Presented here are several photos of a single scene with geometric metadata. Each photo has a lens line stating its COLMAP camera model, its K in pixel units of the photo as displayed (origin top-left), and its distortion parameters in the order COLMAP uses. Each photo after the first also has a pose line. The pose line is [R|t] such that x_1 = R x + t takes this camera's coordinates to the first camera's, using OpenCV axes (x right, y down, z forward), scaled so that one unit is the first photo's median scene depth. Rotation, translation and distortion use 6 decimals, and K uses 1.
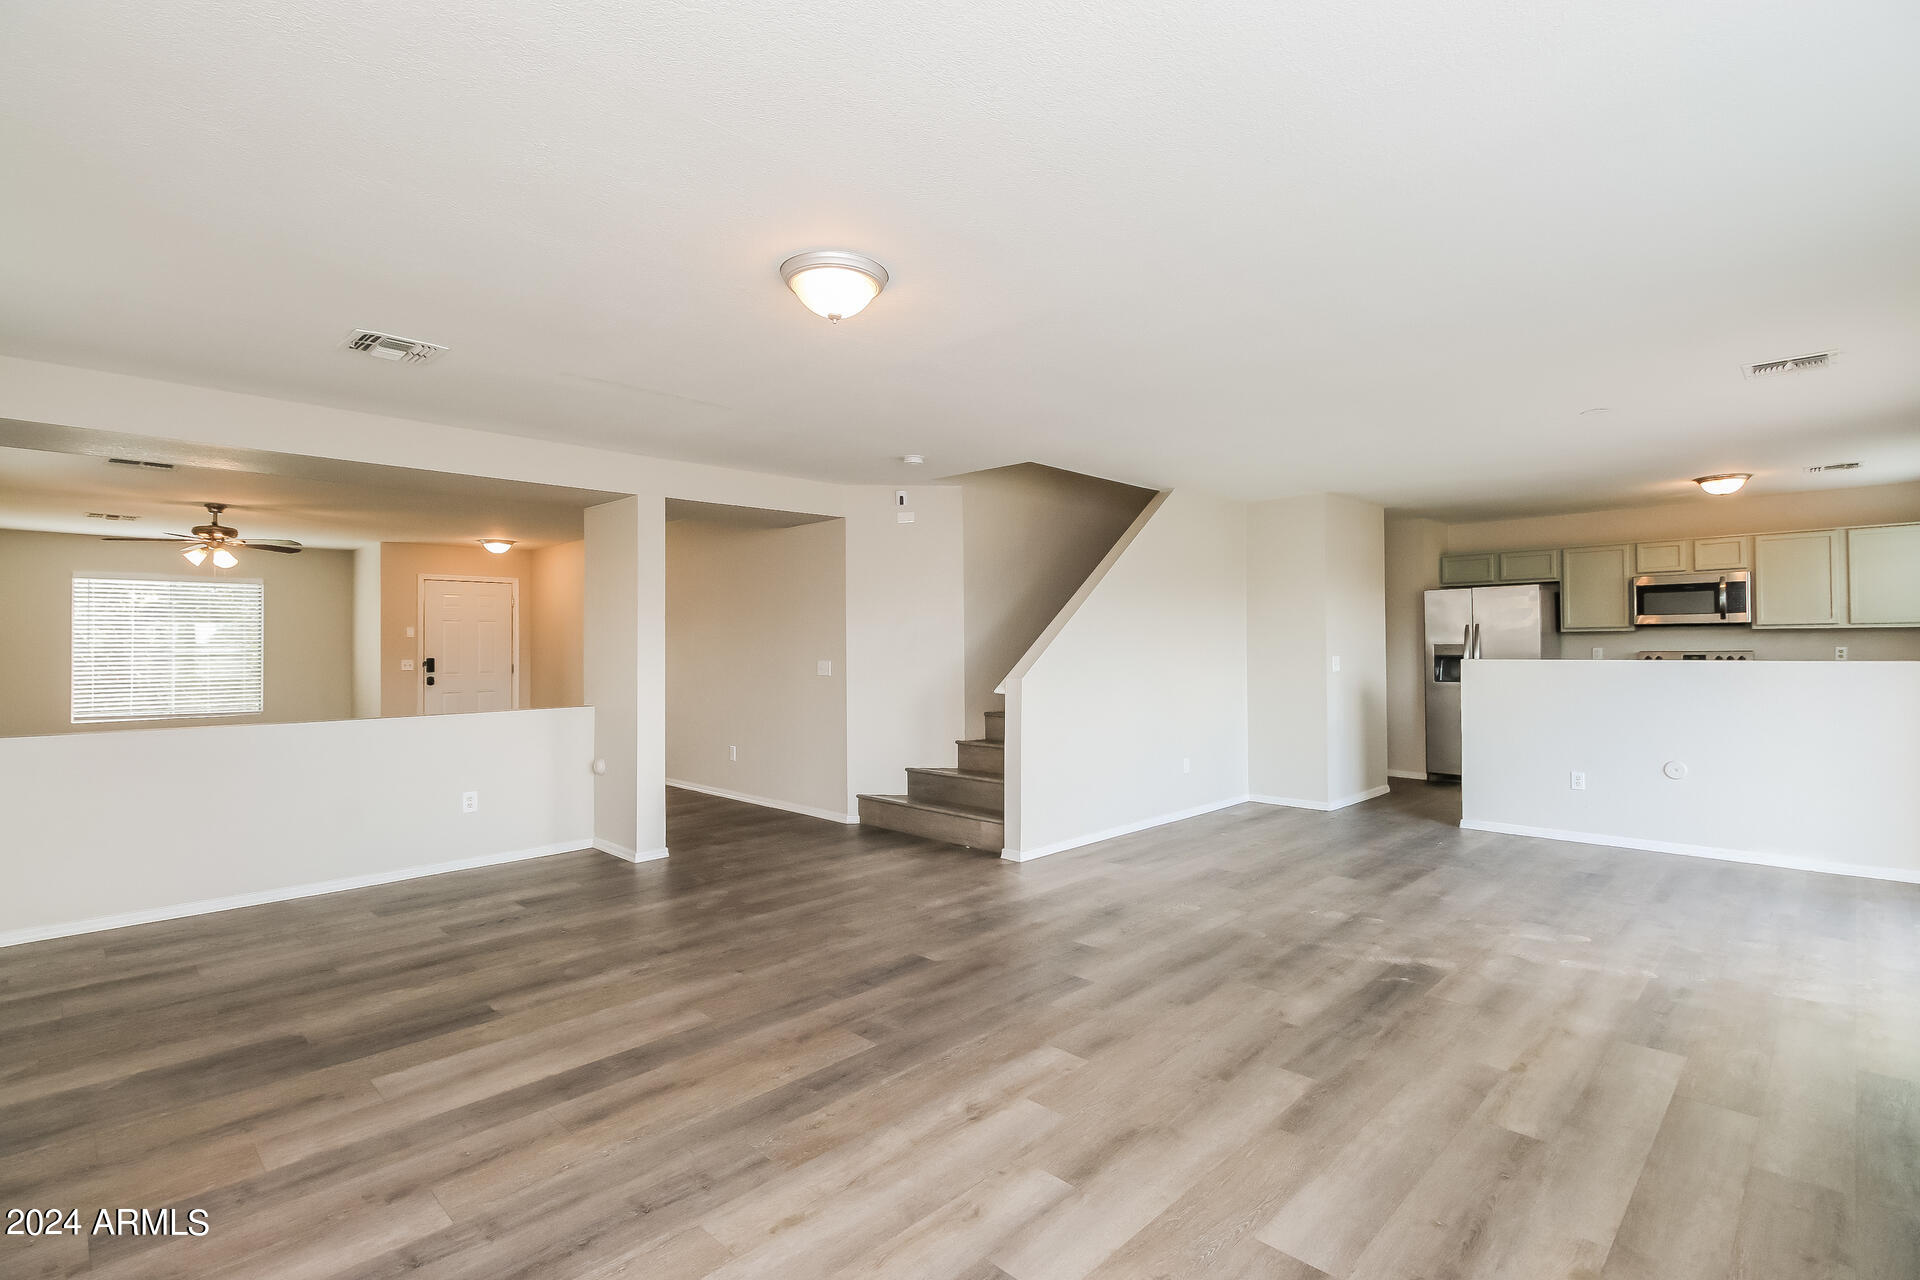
lens RADIAL K [[881.5, 0, 960.0], [0, 881.5, 640.0], [0, 0, 1]] dist [0.000578, 0.000065]
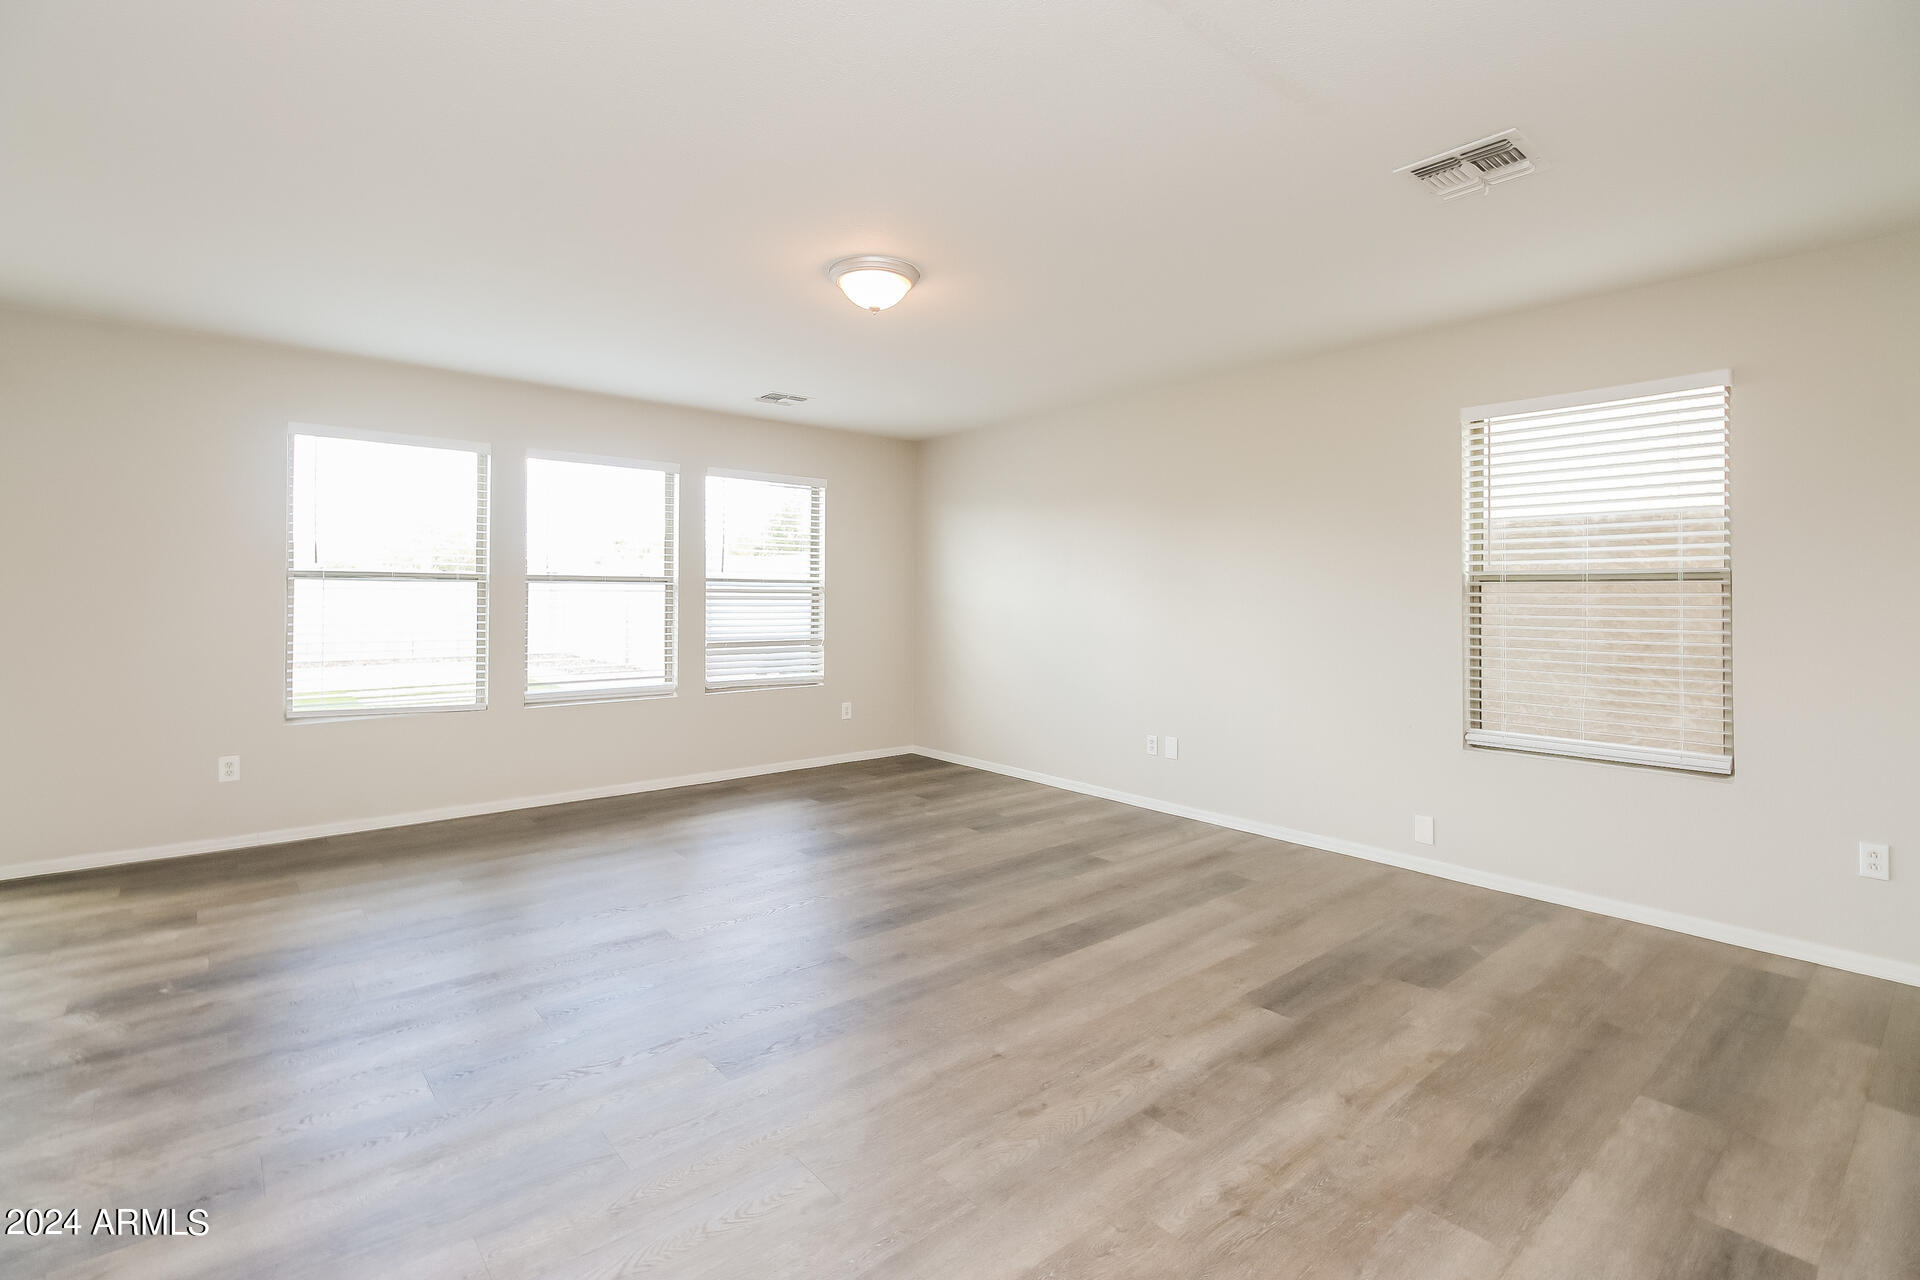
lens RADIAL K [[879.5, 0, 960.8], [0, 879.5, 579.7], [0, 0, 1]] dist [0.000188, 0.000011]
pose [[-0.996842, 0.000088, 0.079415, -0.296758], [-0.001140, 0.999881, -0.015408, 0.021877], [-0.079407, -0.015450, -0.996723, 1.823082]]
